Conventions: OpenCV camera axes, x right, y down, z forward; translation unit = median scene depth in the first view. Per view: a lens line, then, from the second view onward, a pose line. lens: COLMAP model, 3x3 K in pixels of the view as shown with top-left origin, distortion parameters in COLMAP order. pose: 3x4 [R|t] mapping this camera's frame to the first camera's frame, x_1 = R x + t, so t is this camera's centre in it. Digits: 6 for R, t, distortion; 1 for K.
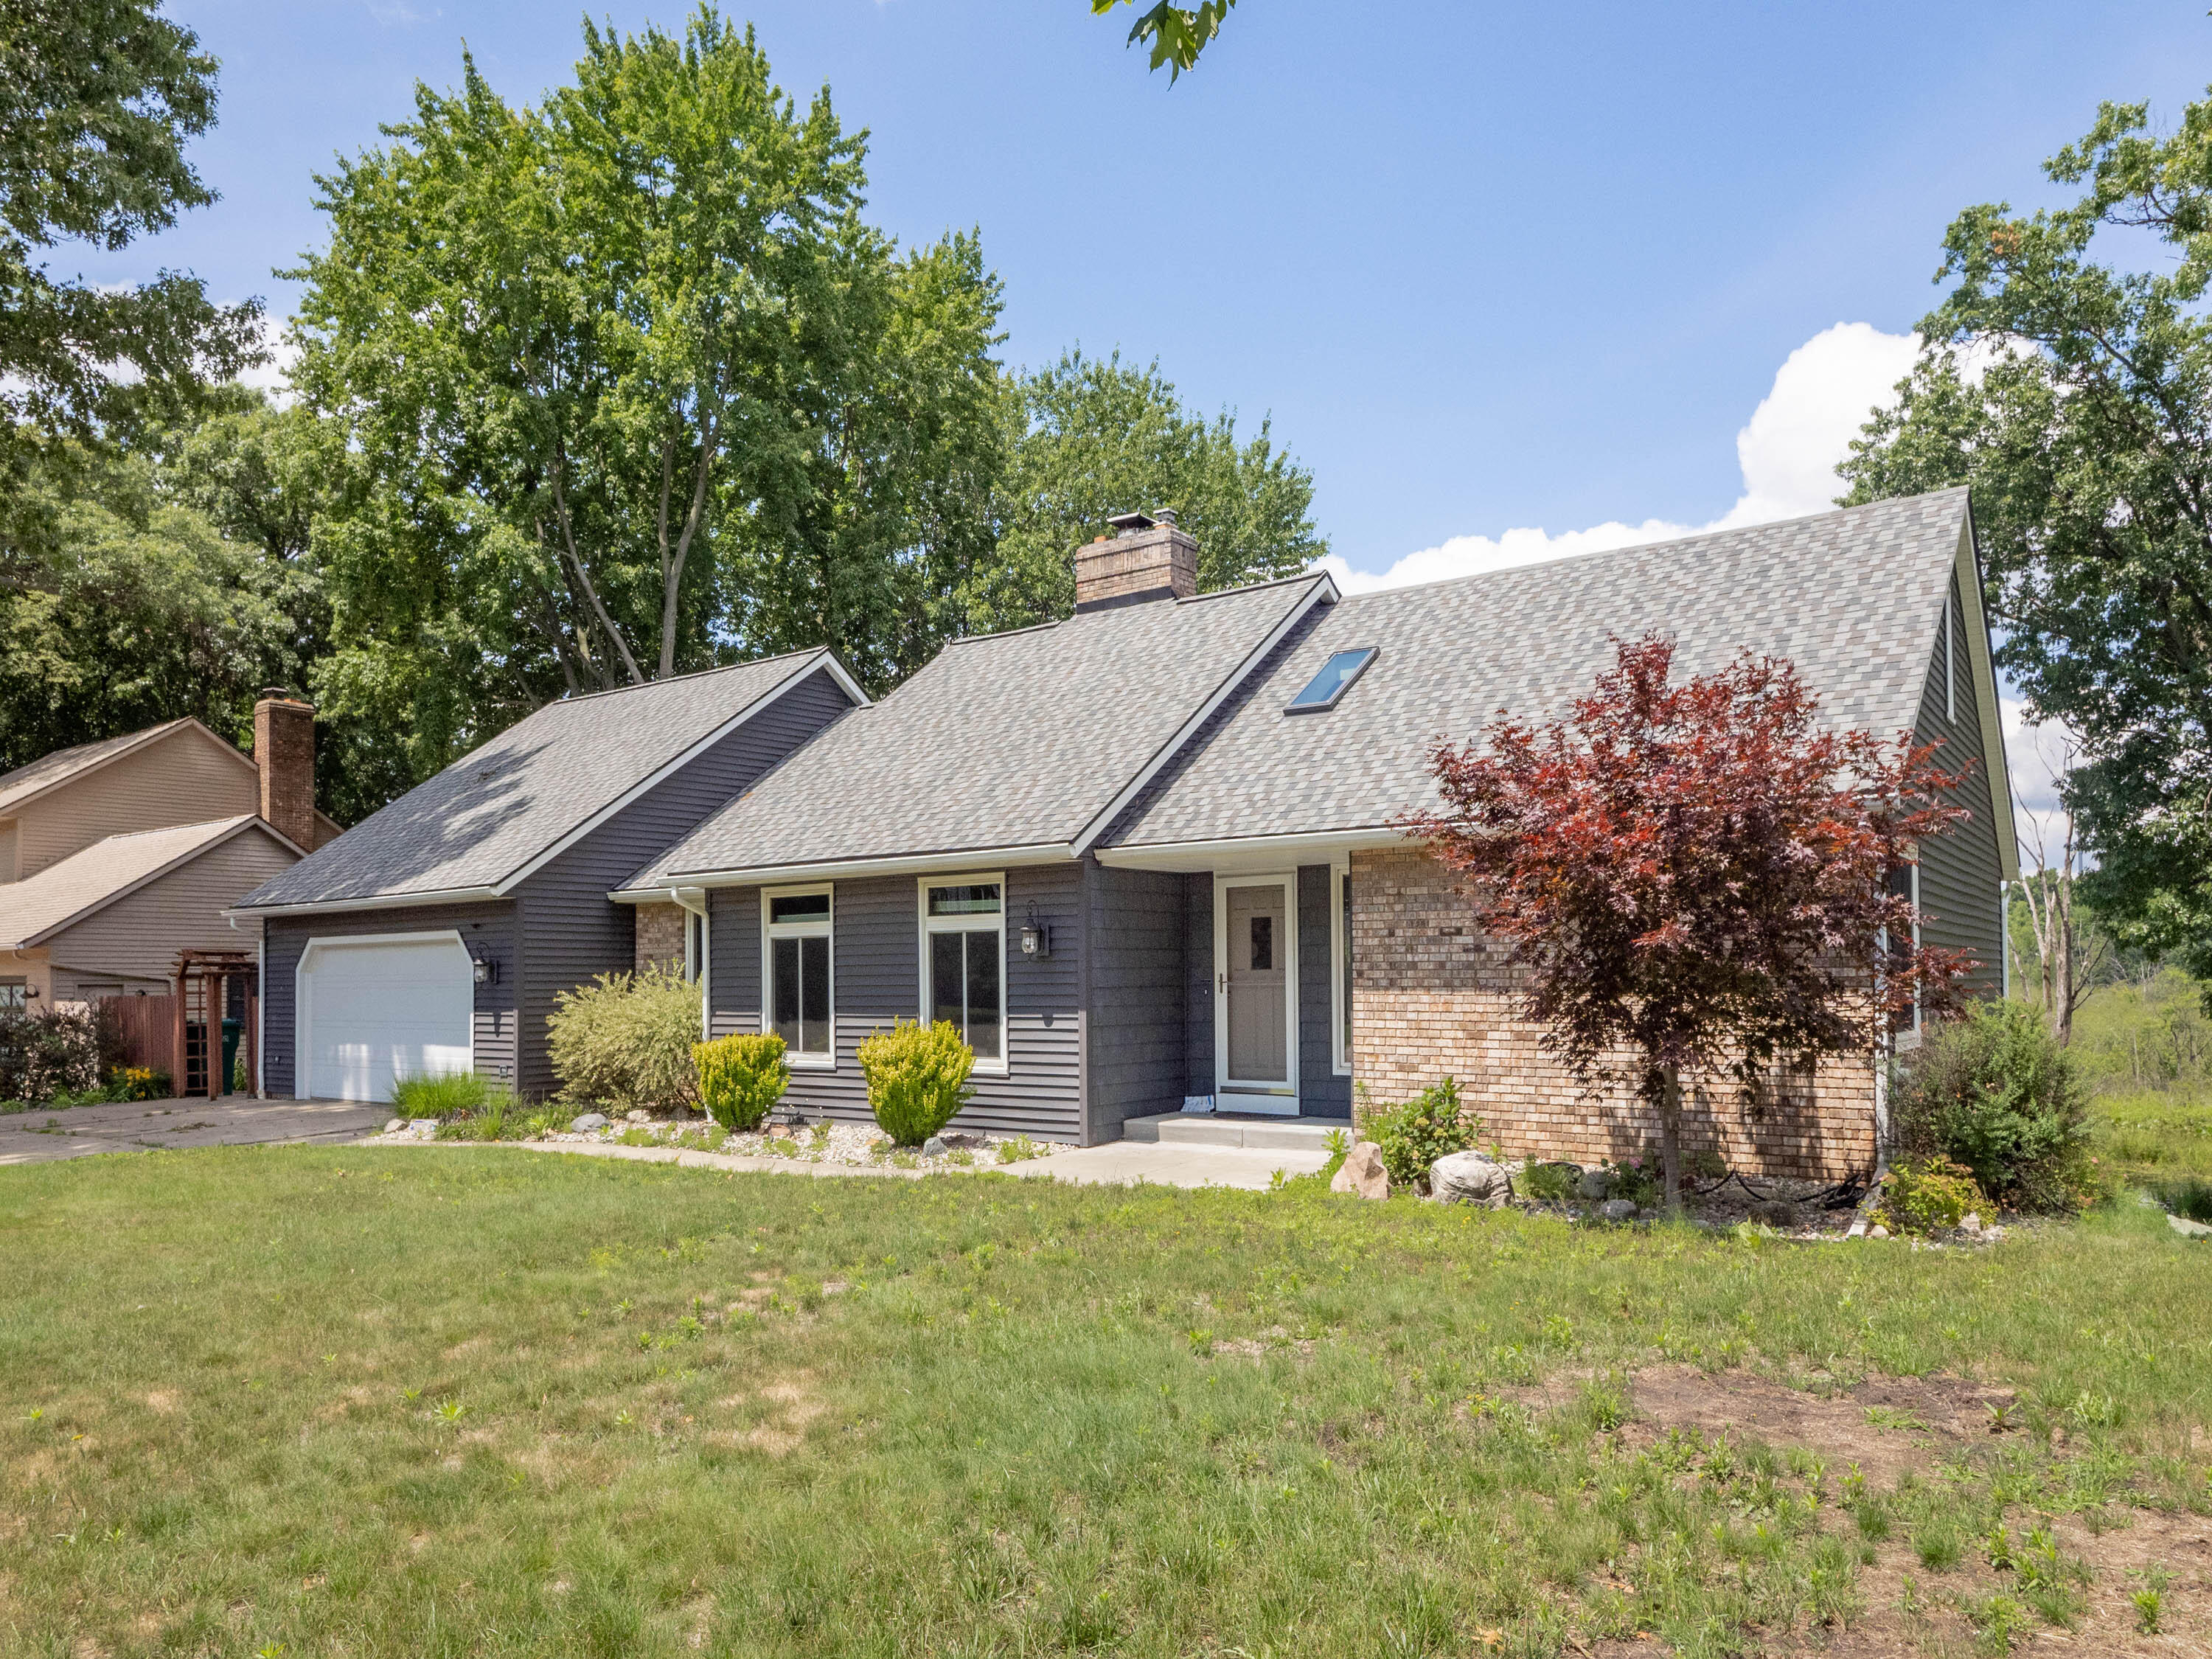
lens RADIAL K [[1499.3, 0, 1106.0], [0, 1499.3, 829.5], [0, 0, 1]] dist [0.003672, -0.000112]
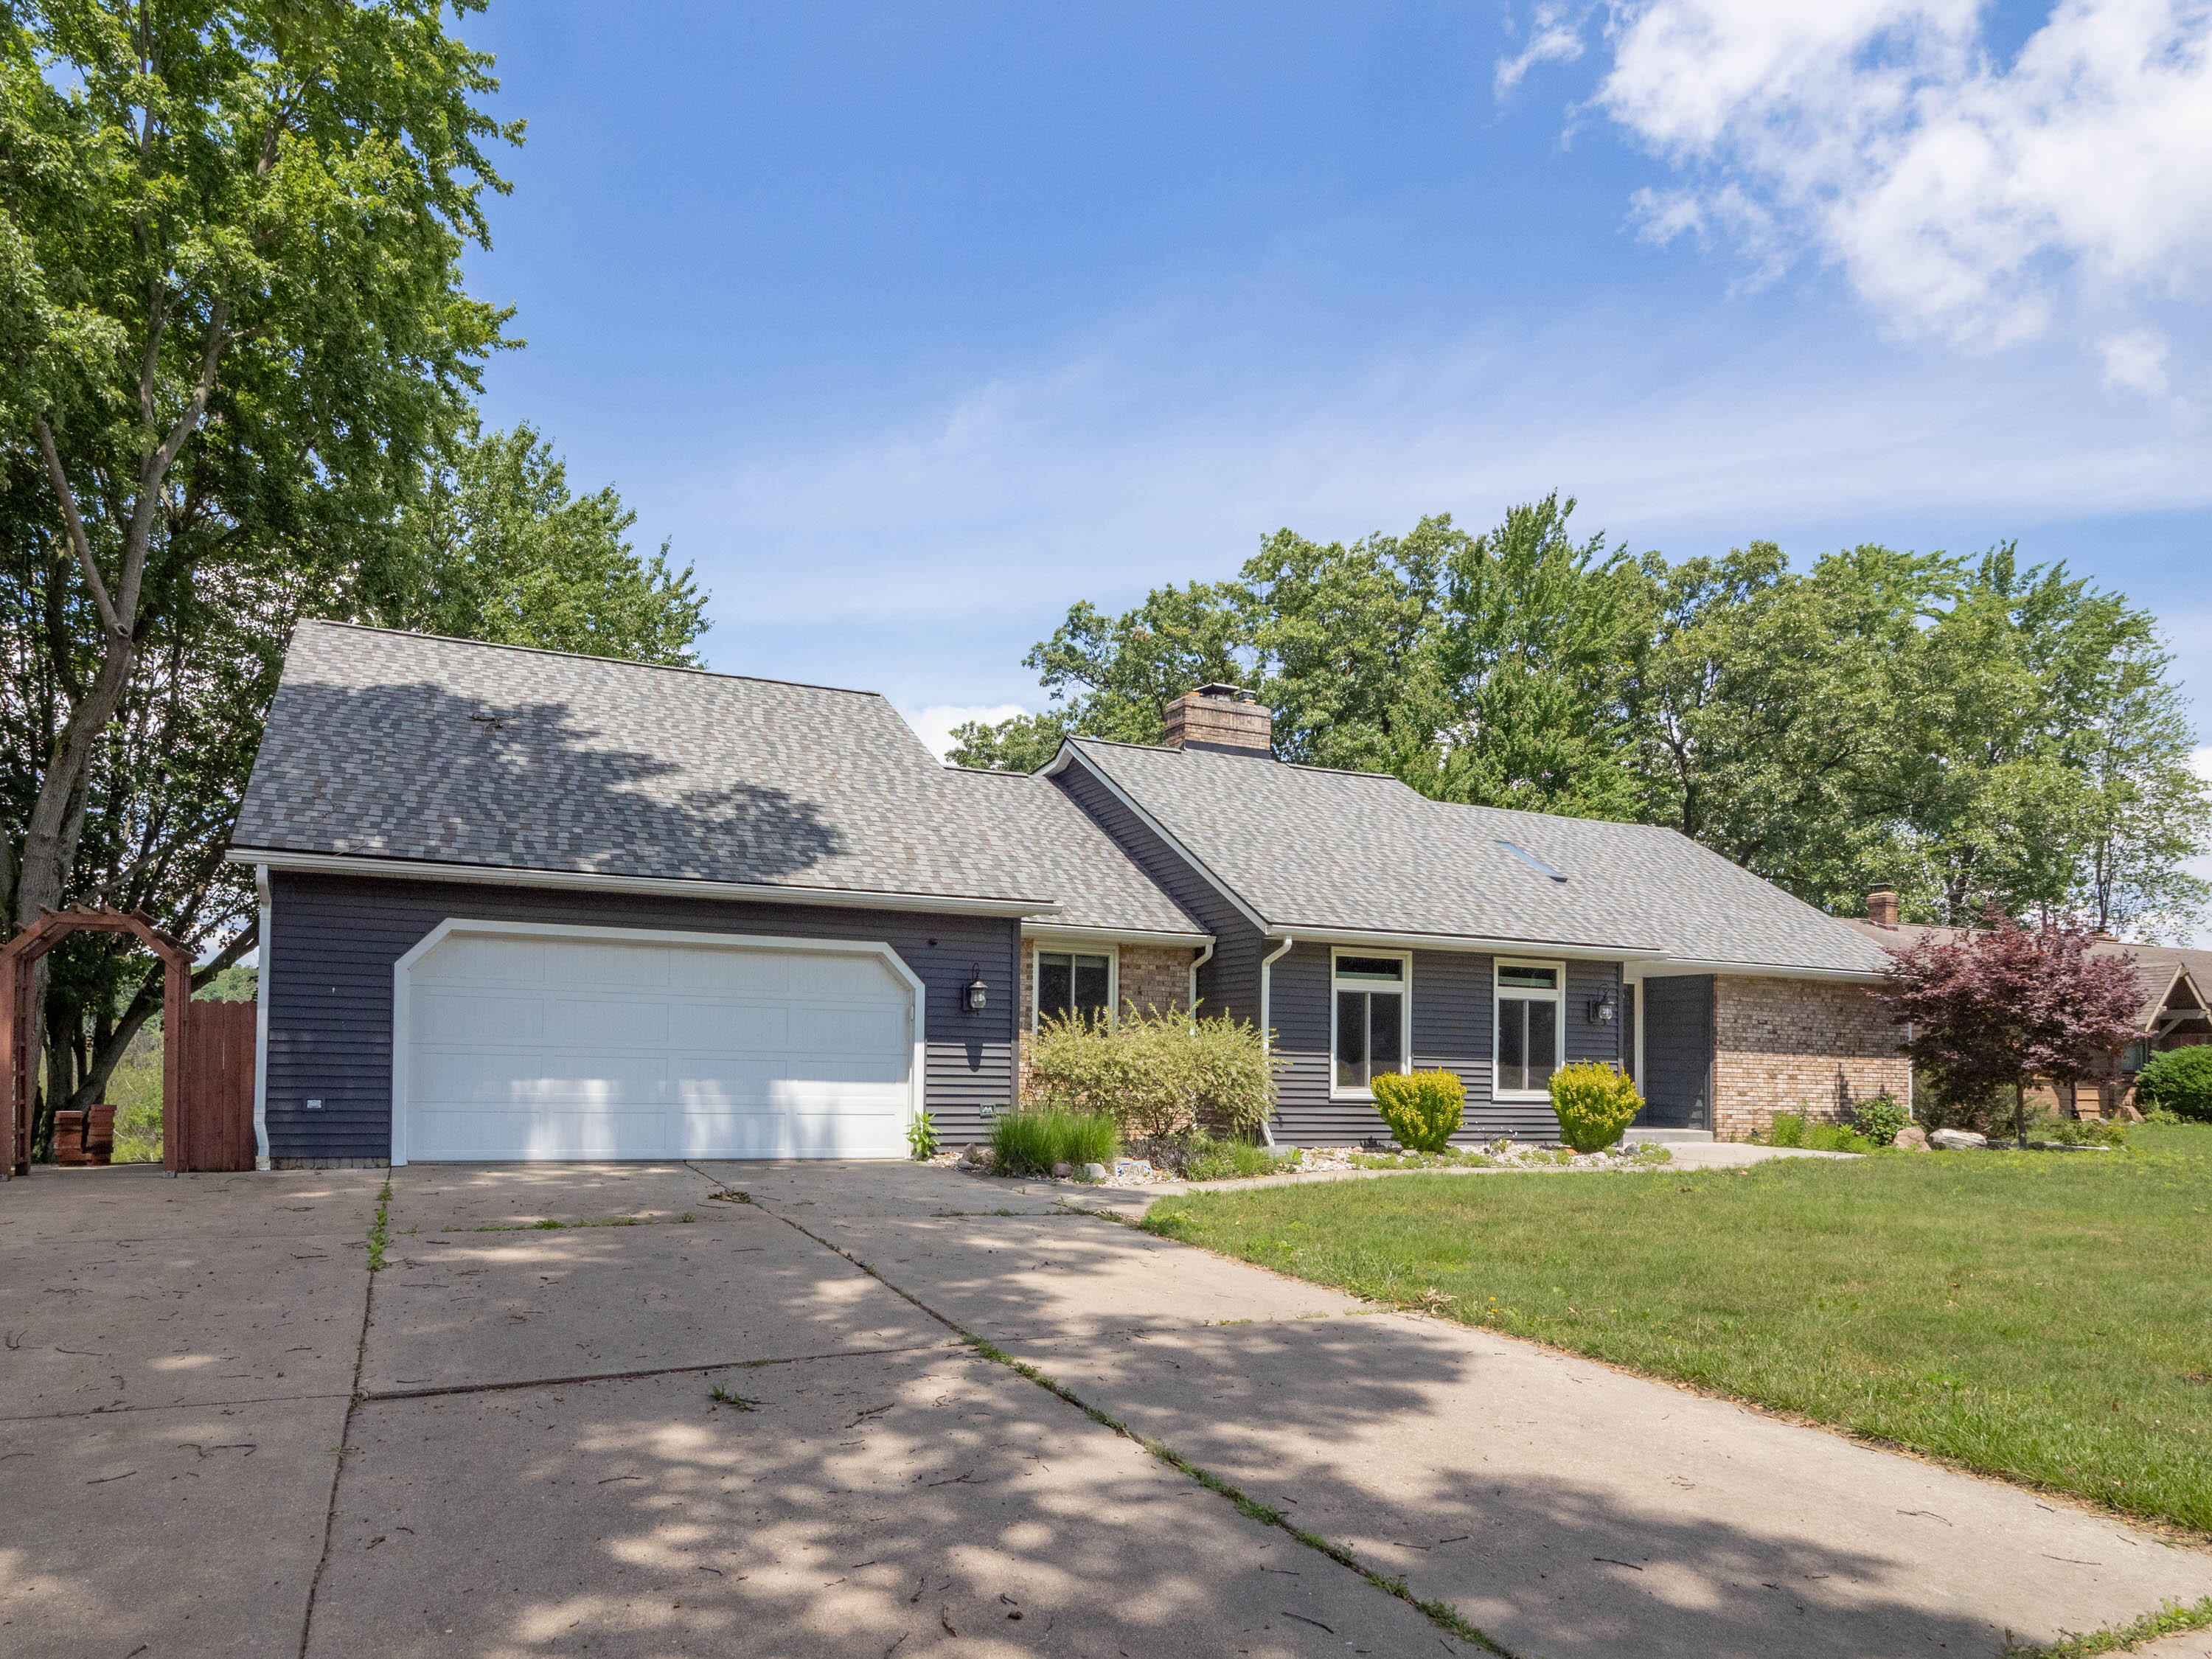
lens RADIAL K [[1002.6, 0, 1106.0], [0, 1002.6, 829.5], [0, 0, 1]] dist [0.008607, -0.000032]
pose [[0.580278, 0.183367, 0.793507, -1.079403], [-0.125187, 0.982827, -0.135569, 0.085582], [-0.804739, -0.020669, 0.593268, 0.739160]]
